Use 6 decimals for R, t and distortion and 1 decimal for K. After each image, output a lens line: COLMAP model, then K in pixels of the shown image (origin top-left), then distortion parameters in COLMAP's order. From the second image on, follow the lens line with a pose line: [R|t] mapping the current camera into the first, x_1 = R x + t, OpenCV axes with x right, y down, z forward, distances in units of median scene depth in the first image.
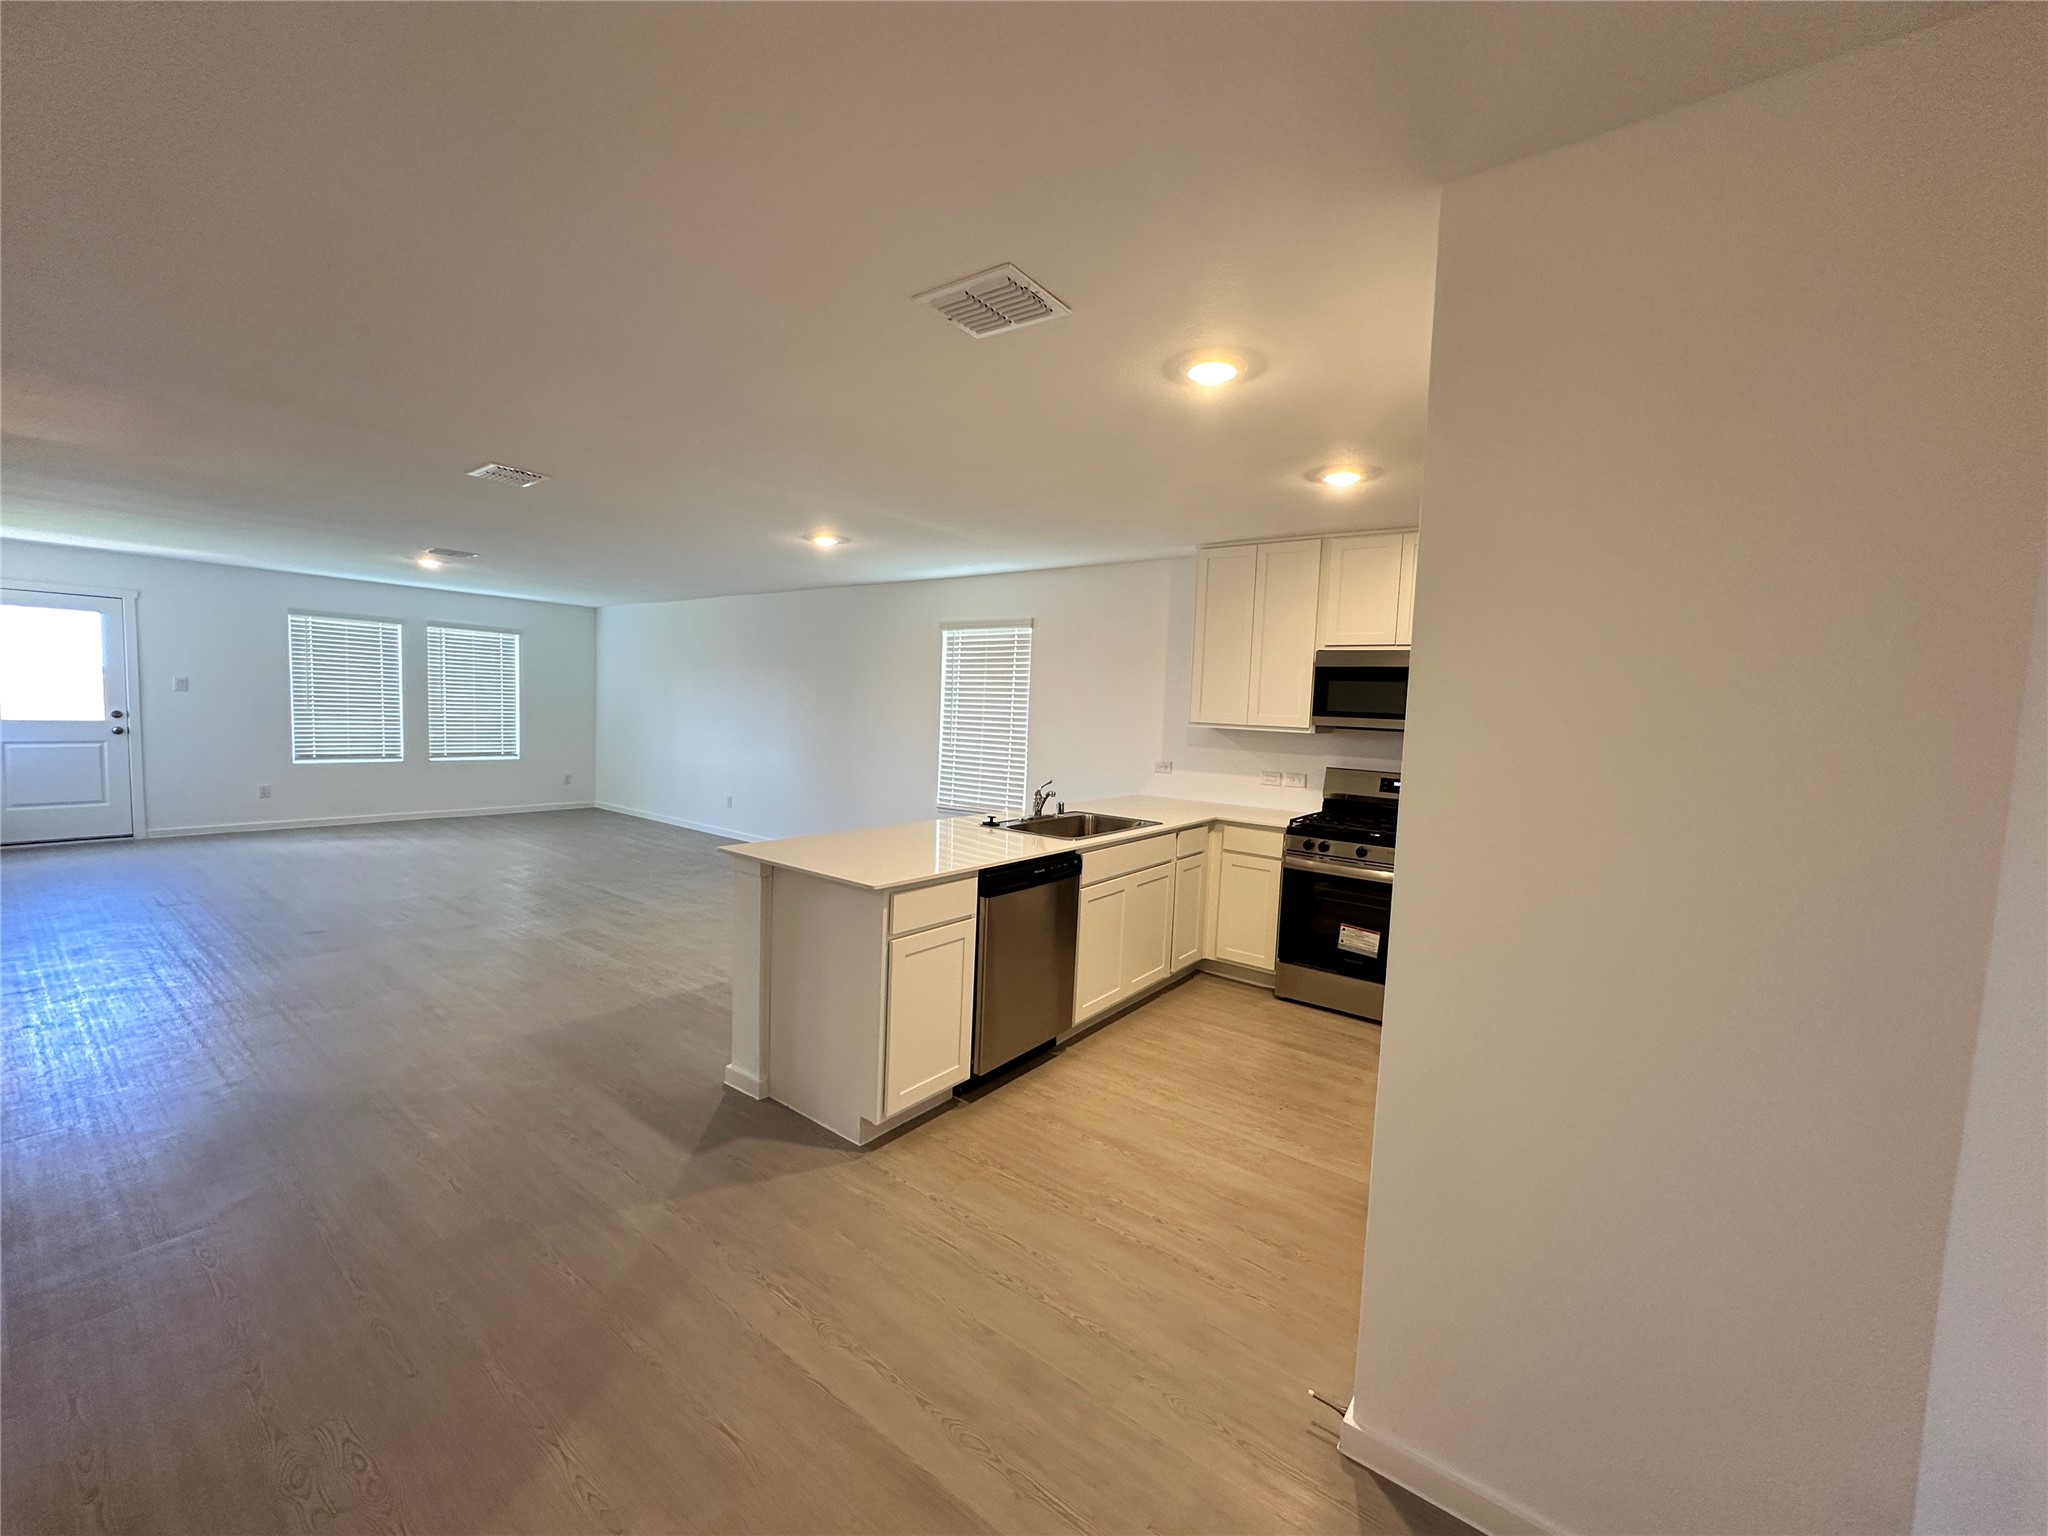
lens RADIAL K [[816.4, 0, 1016.7], [0, 816.4, 767.3], [0, 0, 1]] dist [-0.003205, 0.000755]
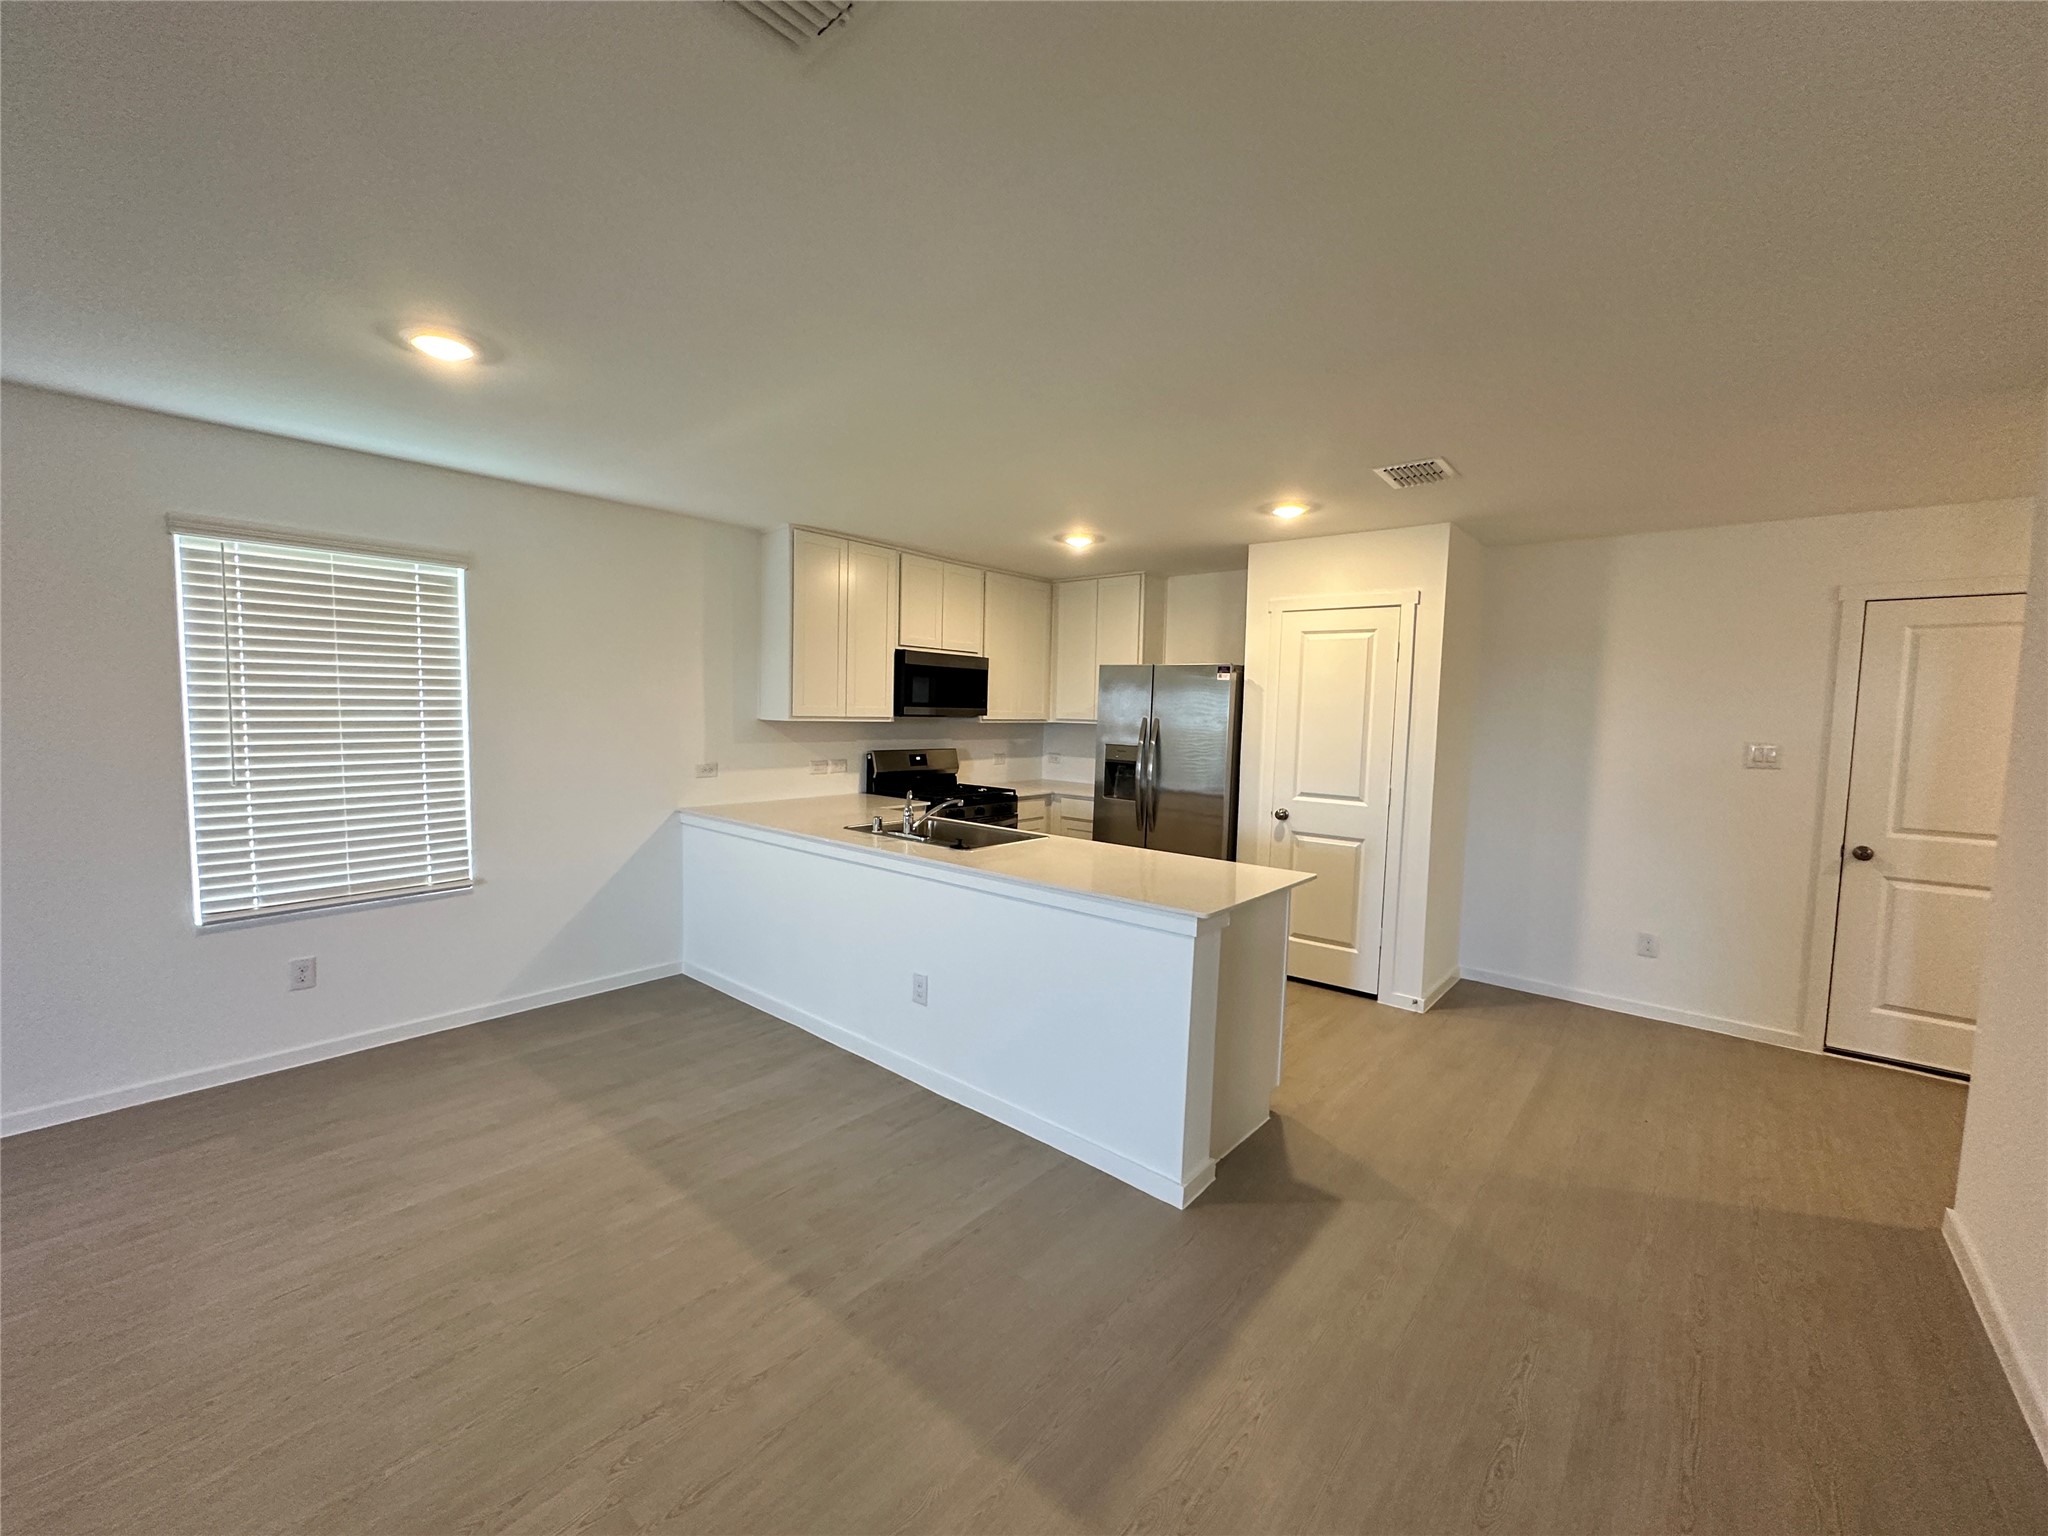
lens RADIAL K [[816.4, 0, 1017.1], [0, 816.4, 770.2], [0, 0, 1]] dist [-0.003205, 0.000755]
pose [[0.057107, -0.117576, 0.991421, -0.698867], [0.050509, 0.992110, 0.114748, -0.088724], [-0.997090, 0.043522, 0.062595, 0.688688]]
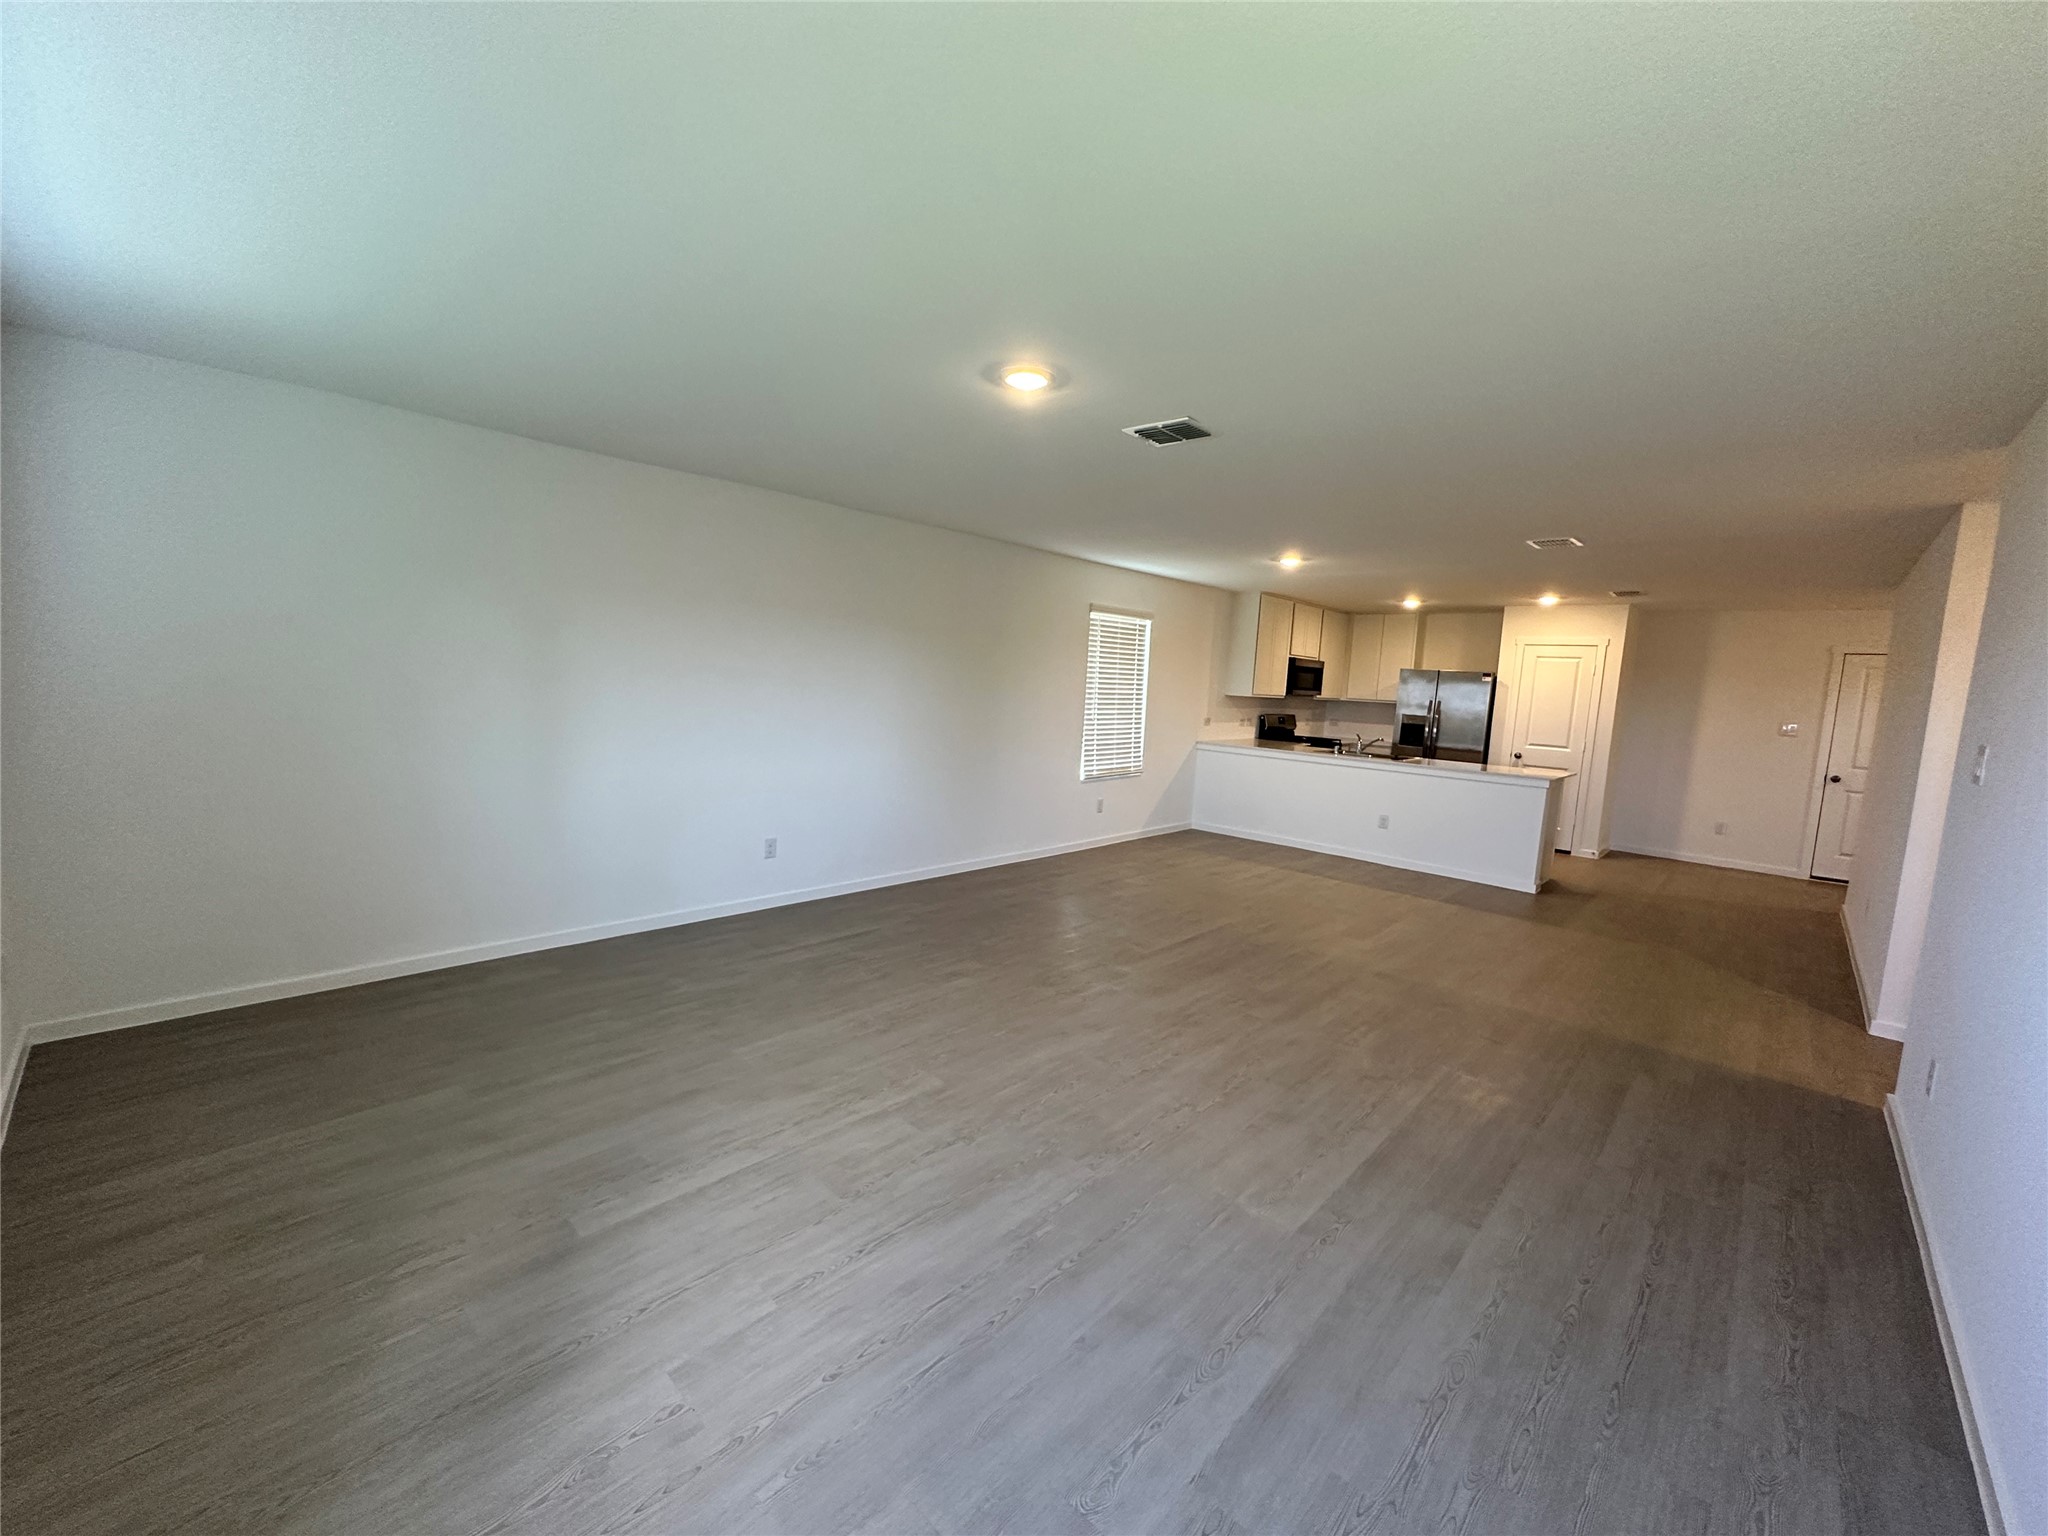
lens RADIAL K [[816.4, 0, 1016.6], [0, 816.4, 766.1], [0, 0, 1]] dist [-0.003205, 0.000755]
pose [[0.099134, -0.143918, 0.984612, -1.560579], [0.024567, 0.989538, 0.142165, -0.163340], [-0.994771, 0.010096, 0.101632, 1.323042]]
